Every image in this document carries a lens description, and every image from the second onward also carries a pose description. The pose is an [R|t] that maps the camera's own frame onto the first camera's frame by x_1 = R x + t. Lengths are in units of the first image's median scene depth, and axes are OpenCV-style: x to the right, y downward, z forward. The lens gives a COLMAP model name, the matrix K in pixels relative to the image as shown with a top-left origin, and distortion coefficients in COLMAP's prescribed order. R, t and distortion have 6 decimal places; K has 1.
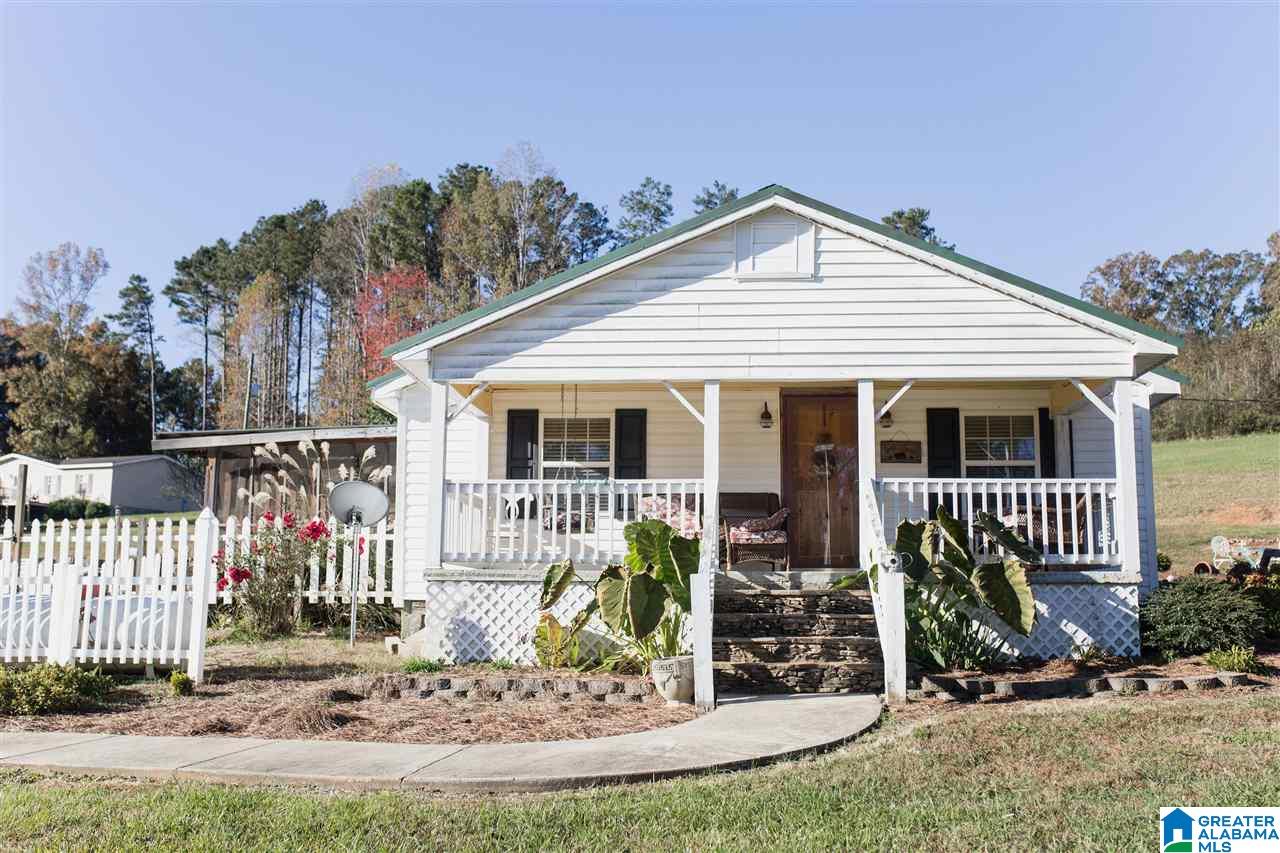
lens RADIAL K [[1225.2, 0, 638.5], [0, 1225.2, 423.8], [0, 0, 1]] dist [-0.003179, 0.000000]
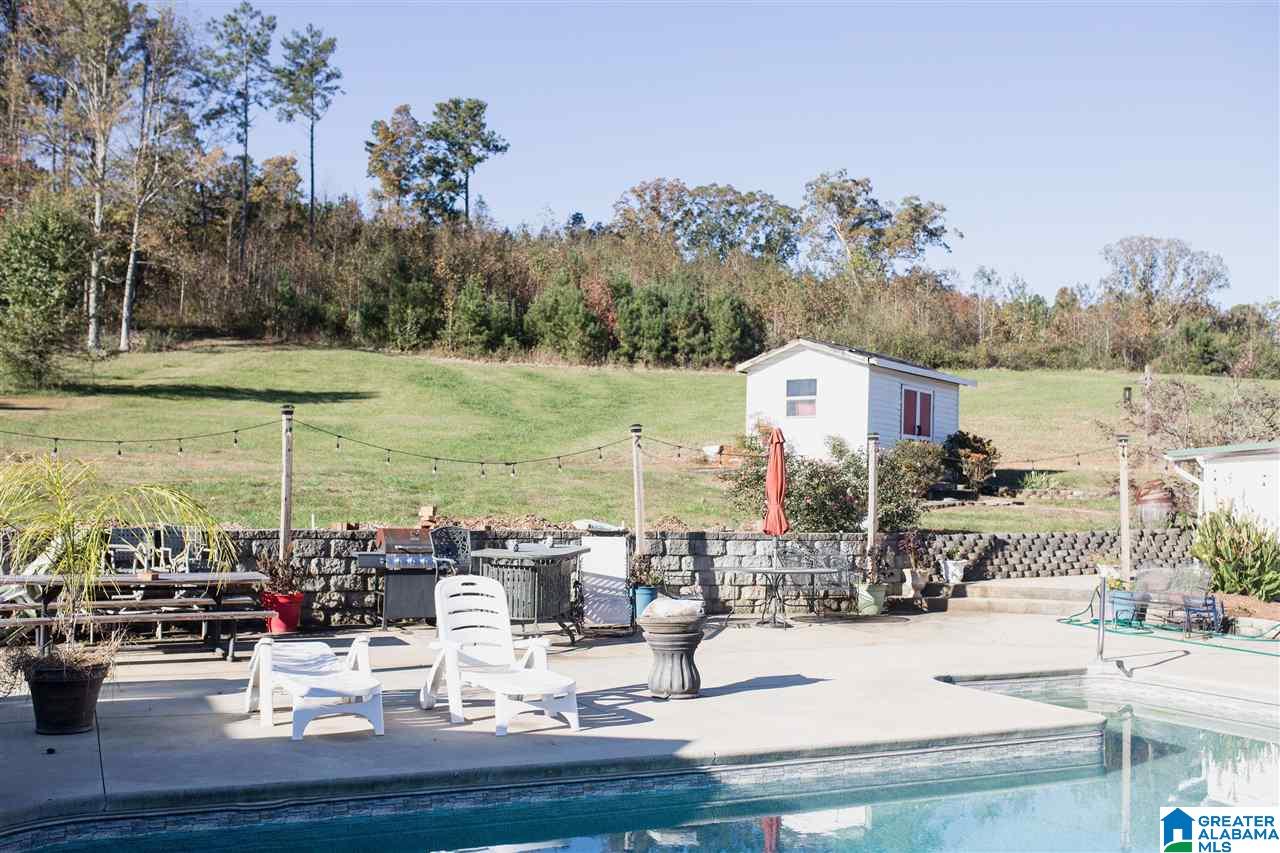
lens RADIAL K [[1225.2, 0, 641.0], [0, 1225.2, 429.5], [0, 0, 1]] dist [-0.003179, 0.000000]
pose [[0.866590, 0.034492, 0.497828, -0.122139], [-0.072289, 0.995762, 0.056846, 0.013968], [-0.493758, -0.085250, 0.865411, 0.100950]]
